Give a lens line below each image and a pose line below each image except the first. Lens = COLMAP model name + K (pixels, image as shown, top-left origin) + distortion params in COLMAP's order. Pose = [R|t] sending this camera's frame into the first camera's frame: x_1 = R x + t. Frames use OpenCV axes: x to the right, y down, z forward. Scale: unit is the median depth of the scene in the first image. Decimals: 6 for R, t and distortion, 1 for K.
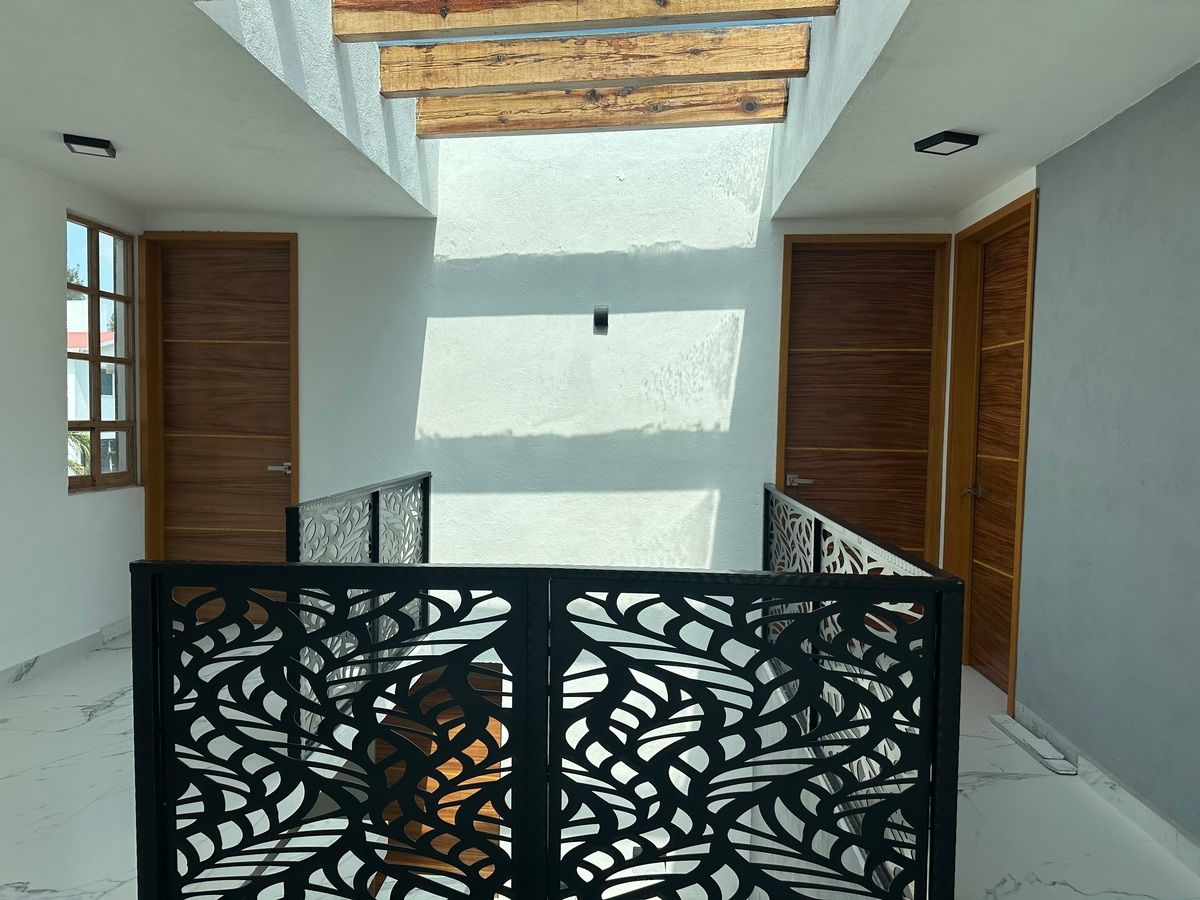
lens RADIAL K [[840.2, 0, 600.0], [0, 840.2, 450.0], [0, 0, 1]] dist [0.050716, -0.086223]
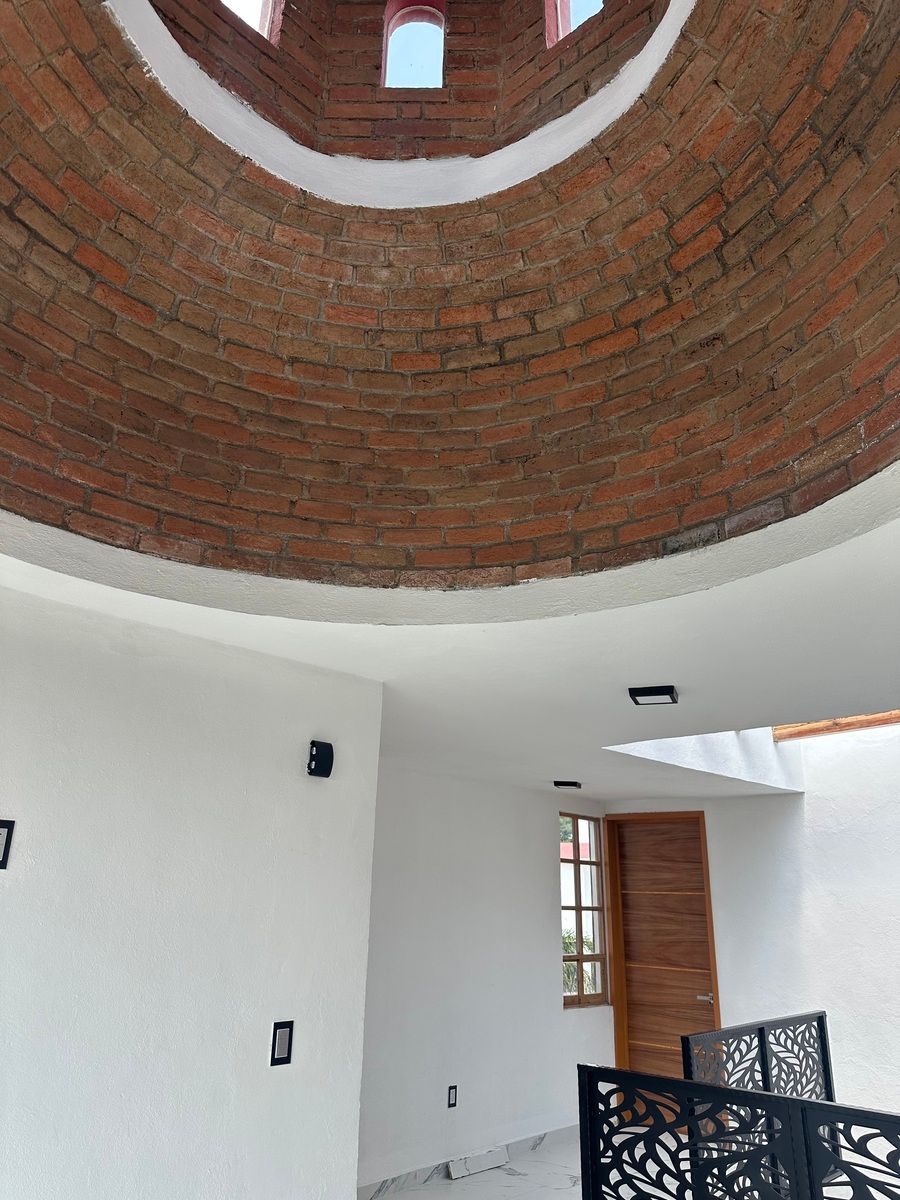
lens RADIAL K [[836.8, 0, 431.5], [0, 836.8, 599.1], [0, 0, 1]] dist [-0.004459, -0.007268]
pose [[0.744324, -0.226015, -0.628410, 0.316342], [-0.039266, 0.924549, -0.379034, -0.054894], [0.666664, 0.306800, 0.679289, -0.413485]]
